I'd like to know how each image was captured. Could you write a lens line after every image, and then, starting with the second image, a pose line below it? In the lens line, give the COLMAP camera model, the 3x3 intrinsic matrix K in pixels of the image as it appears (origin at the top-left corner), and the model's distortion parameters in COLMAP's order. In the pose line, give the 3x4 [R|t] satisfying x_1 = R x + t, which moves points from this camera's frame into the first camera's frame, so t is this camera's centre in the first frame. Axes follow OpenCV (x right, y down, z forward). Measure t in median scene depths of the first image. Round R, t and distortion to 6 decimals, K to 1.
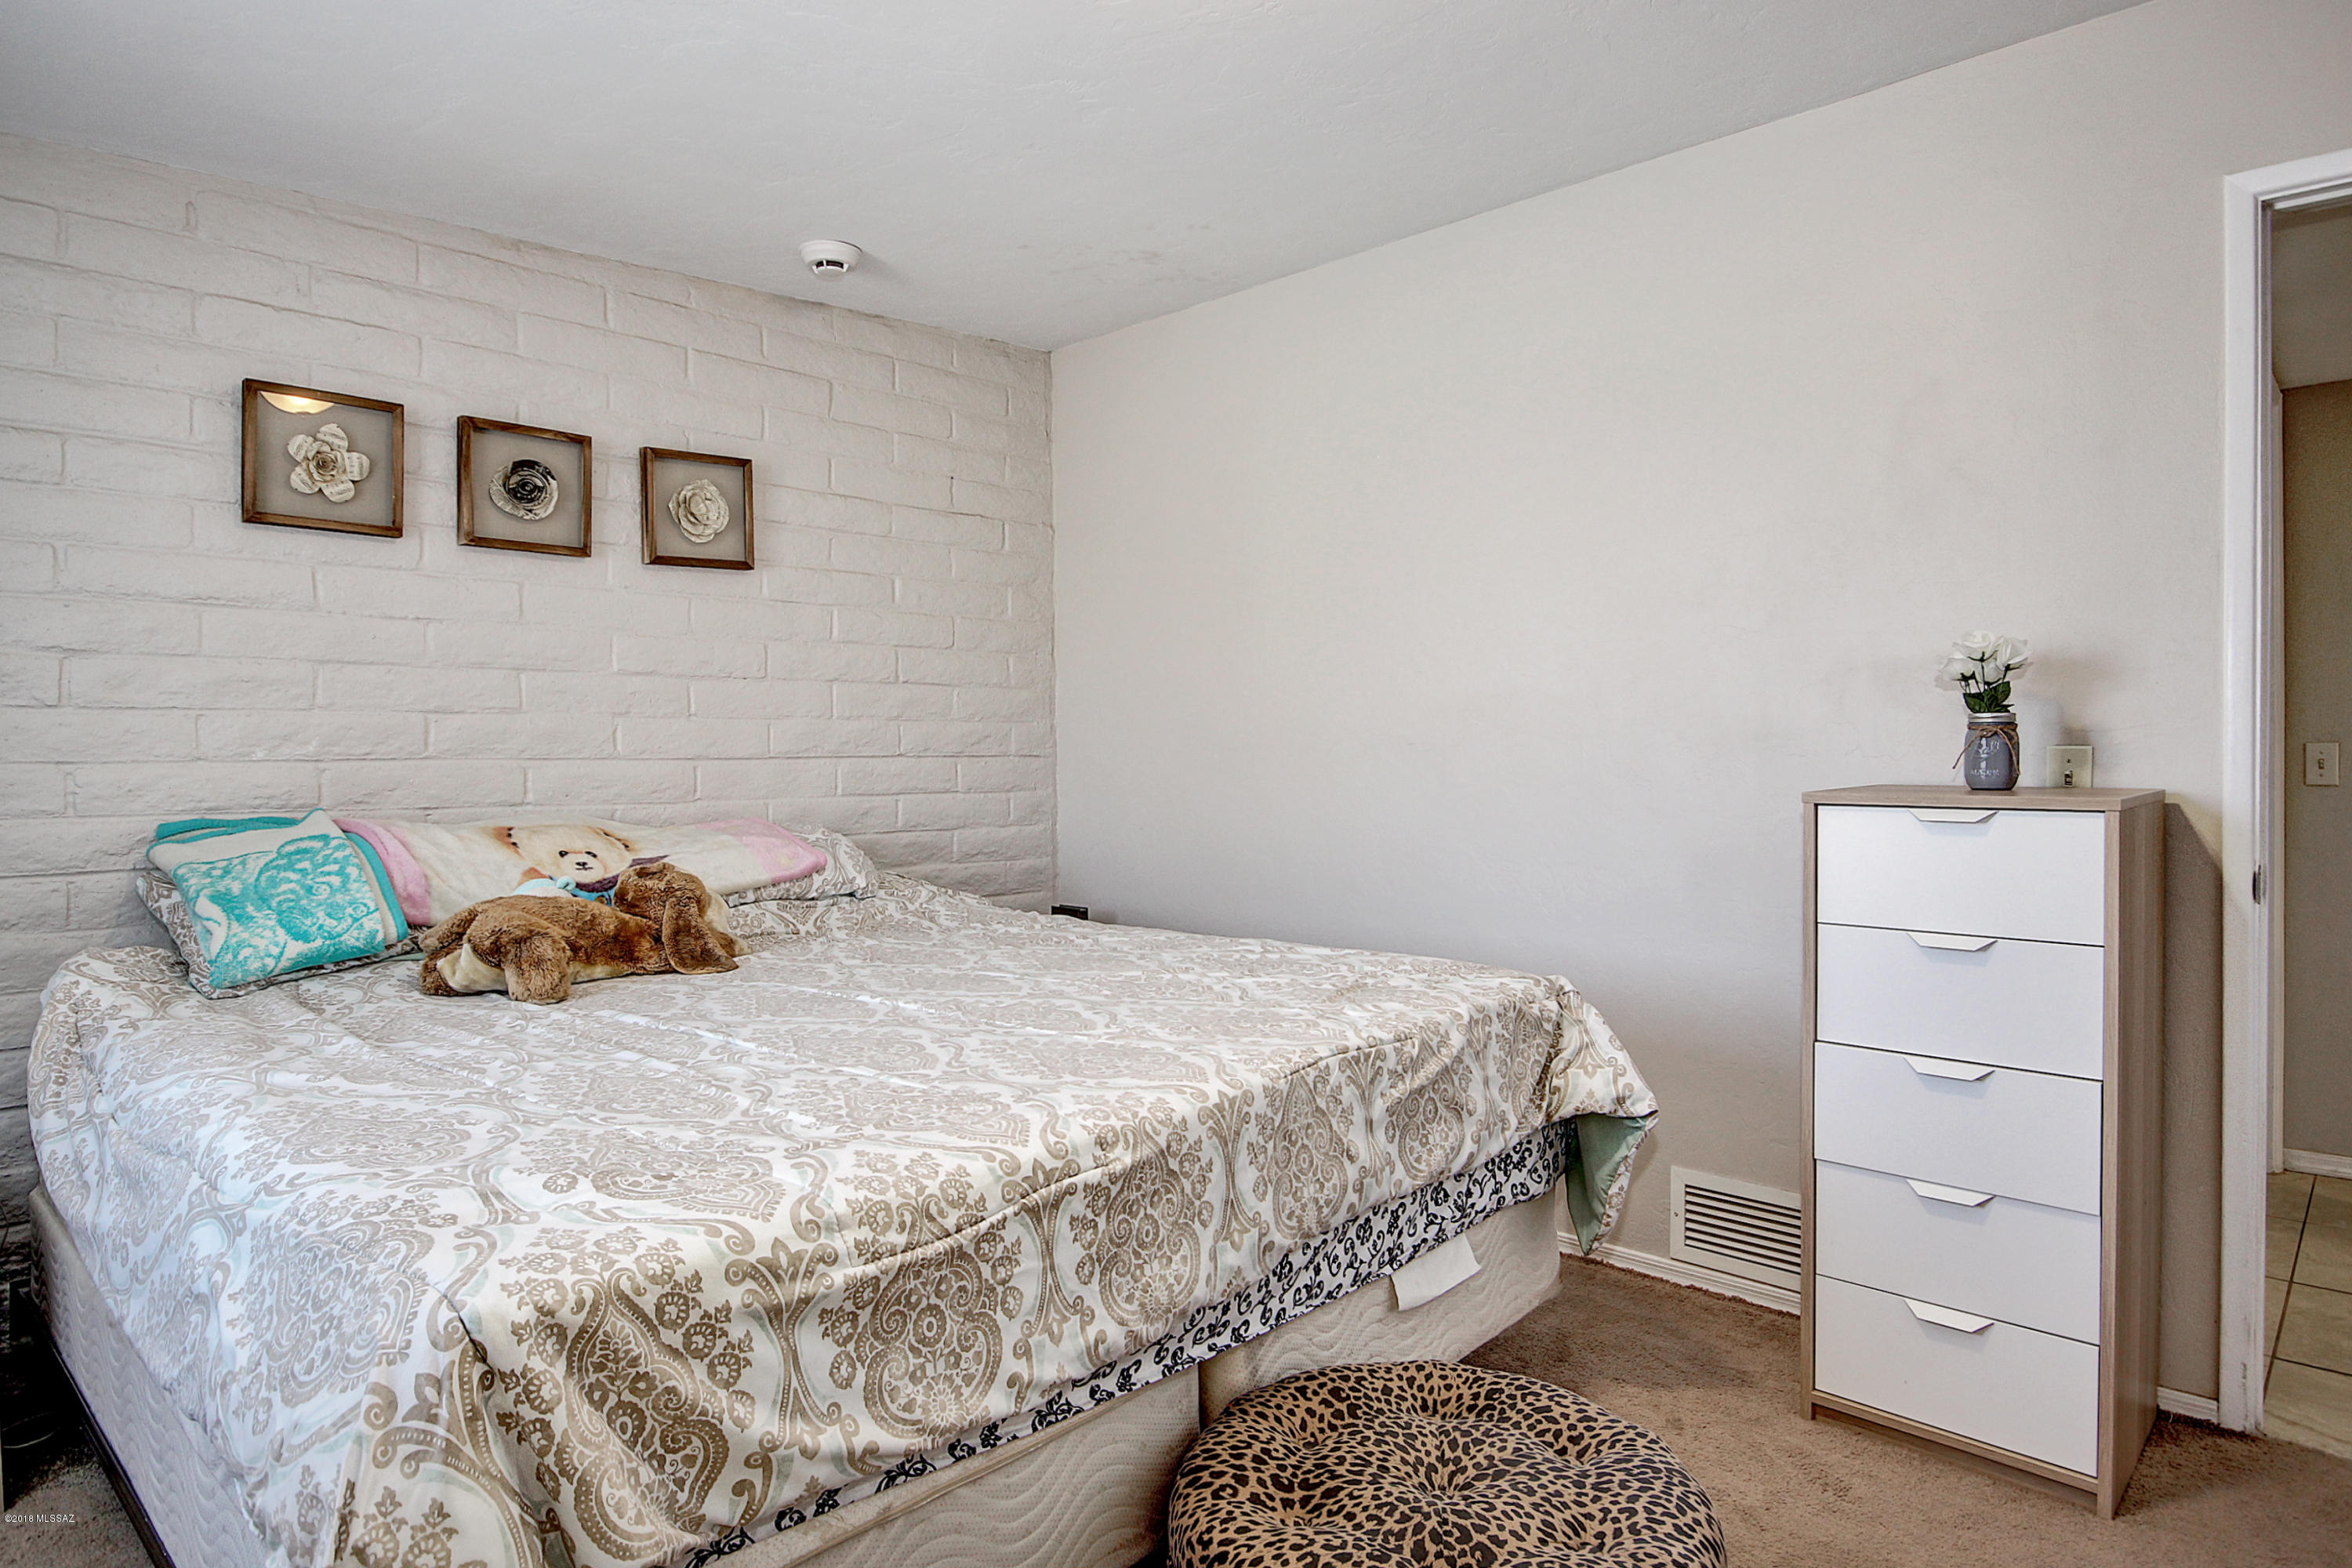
lens RADIAL K [[1322.3, 0, 1175.6], [0, 1322.3, 759.8], [0, 0, 1]] dist [-0.003061, 0.000594]
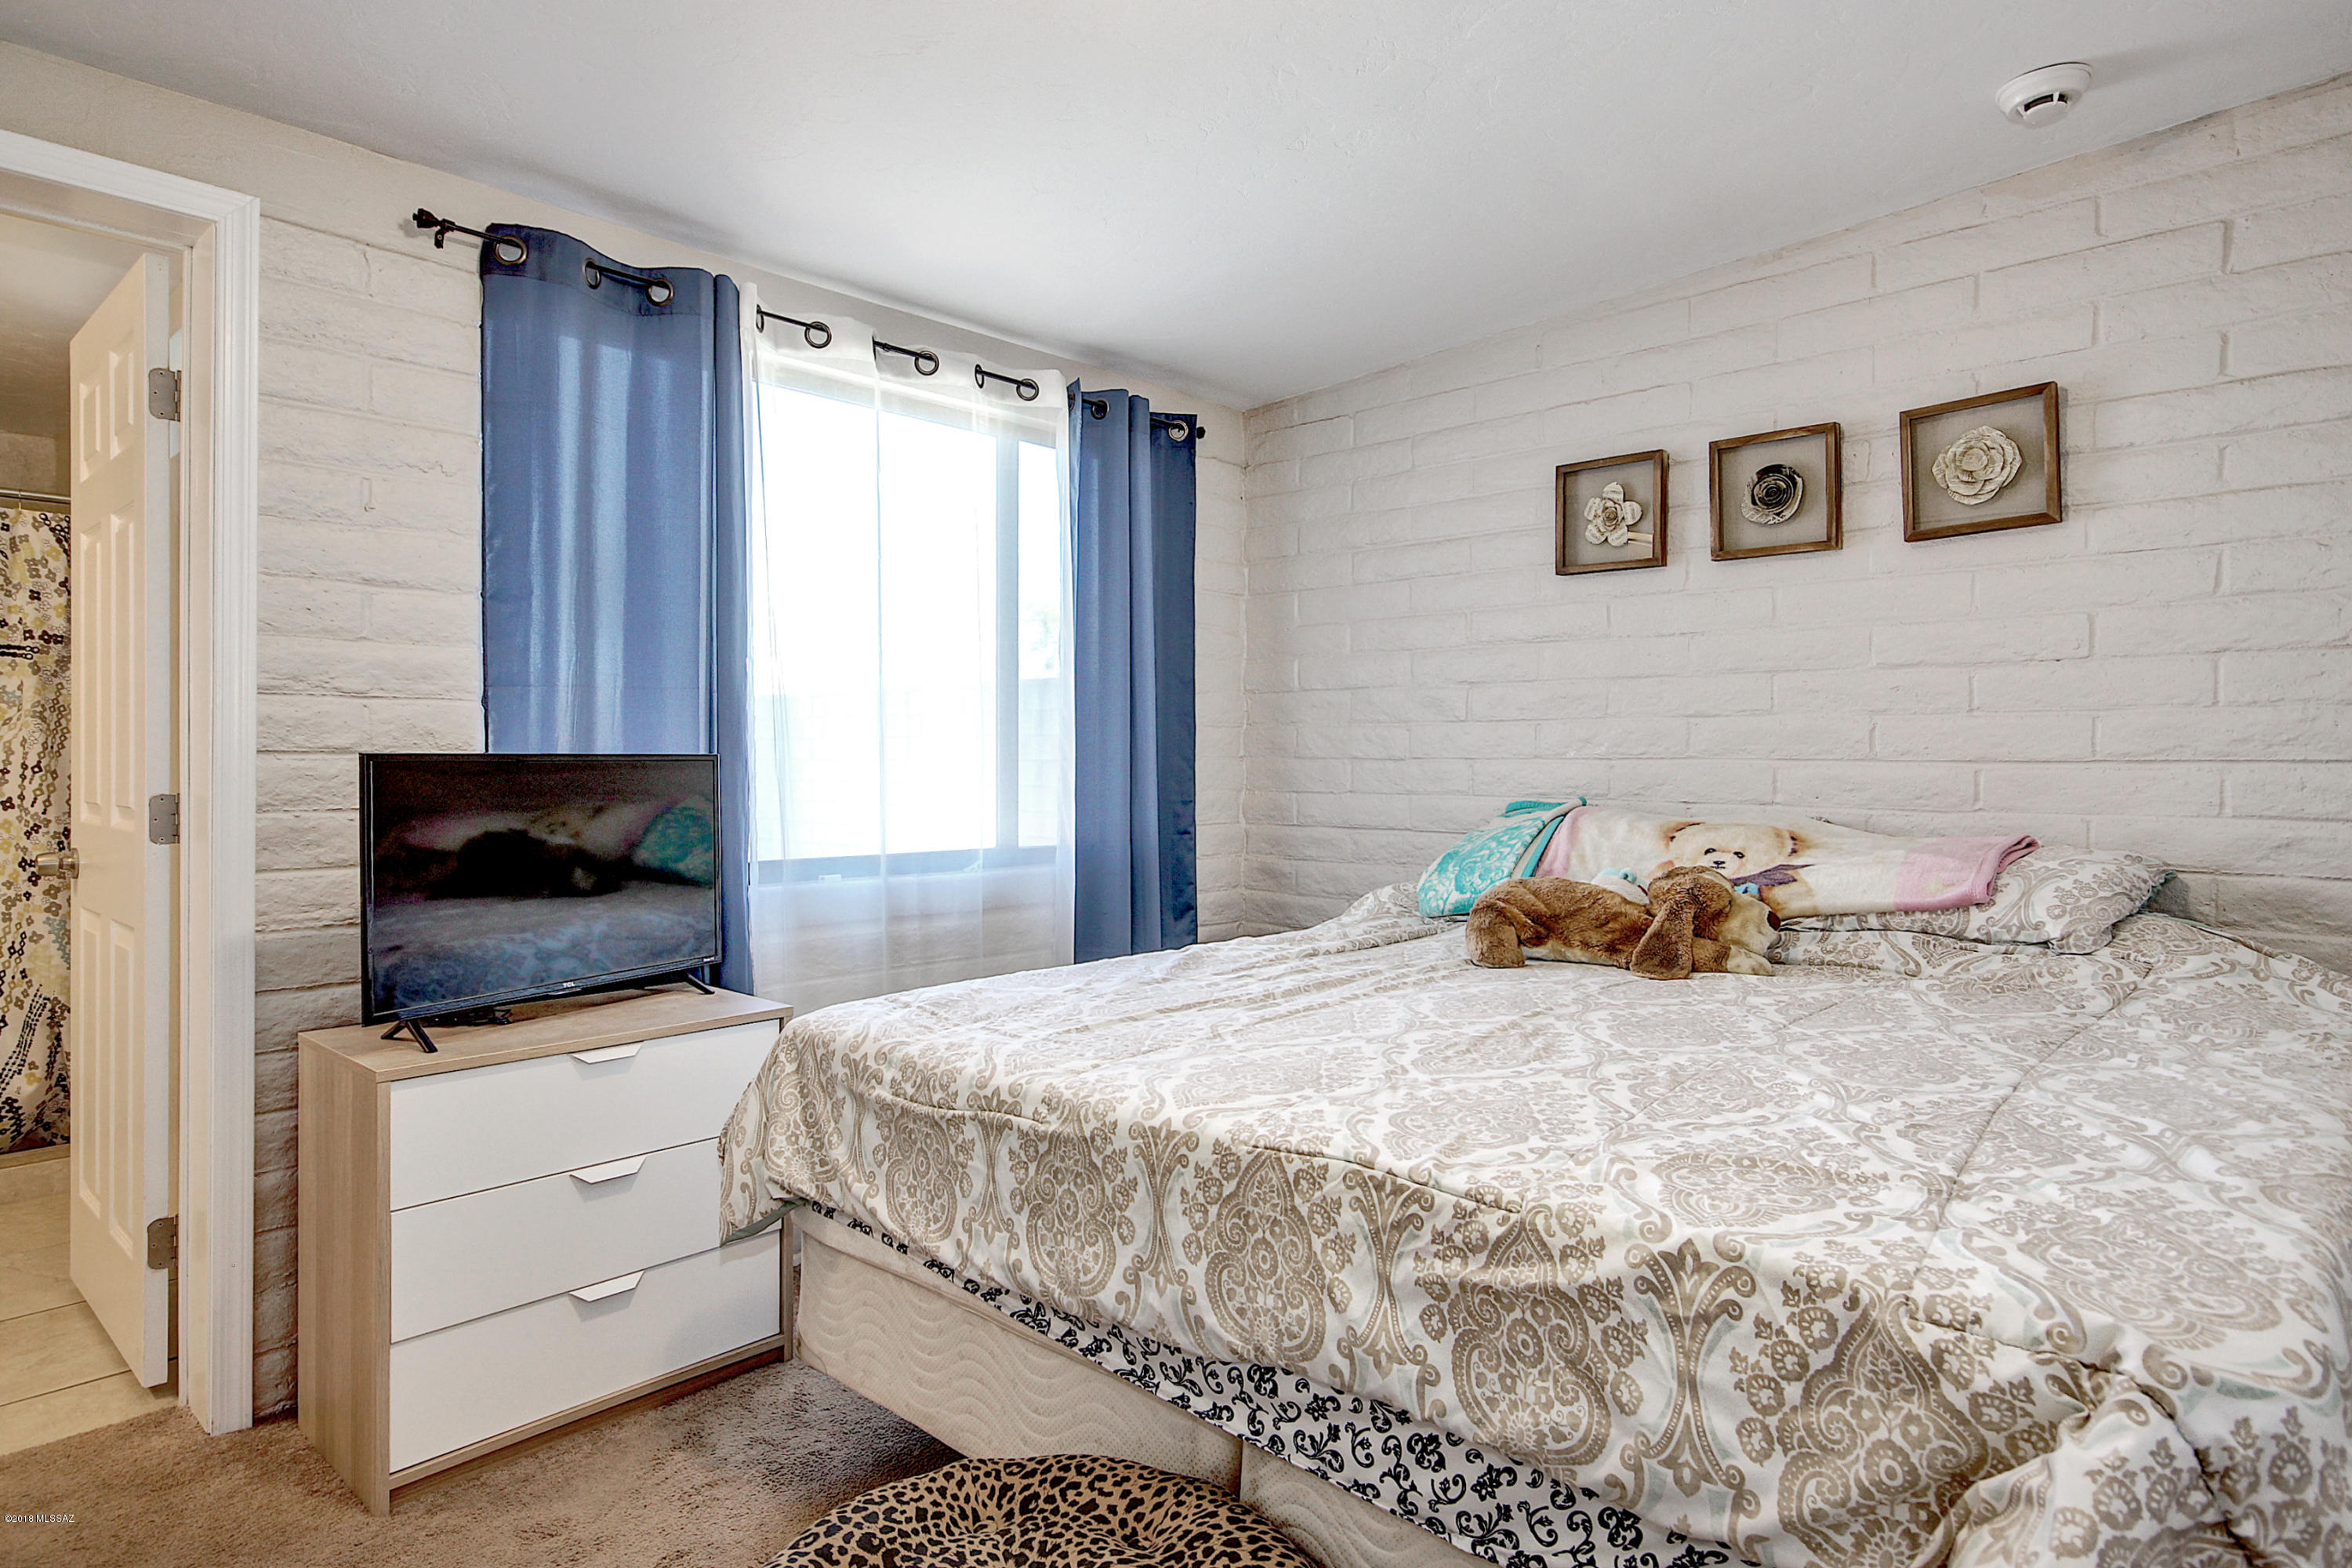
lens RADIAL K [[1292.6, 0, 1182.6], [0, 1292.6, 759.5], [0, 0, 1]] dist [-0.000520, 0.023997]
pose [[0.017089, 0.007555, -0.999825, 0.787323], [-0.007669, 0.999943, 0.007425, -0.007029], [0.999825, 0.007541, 0.017146, 0.831931]]
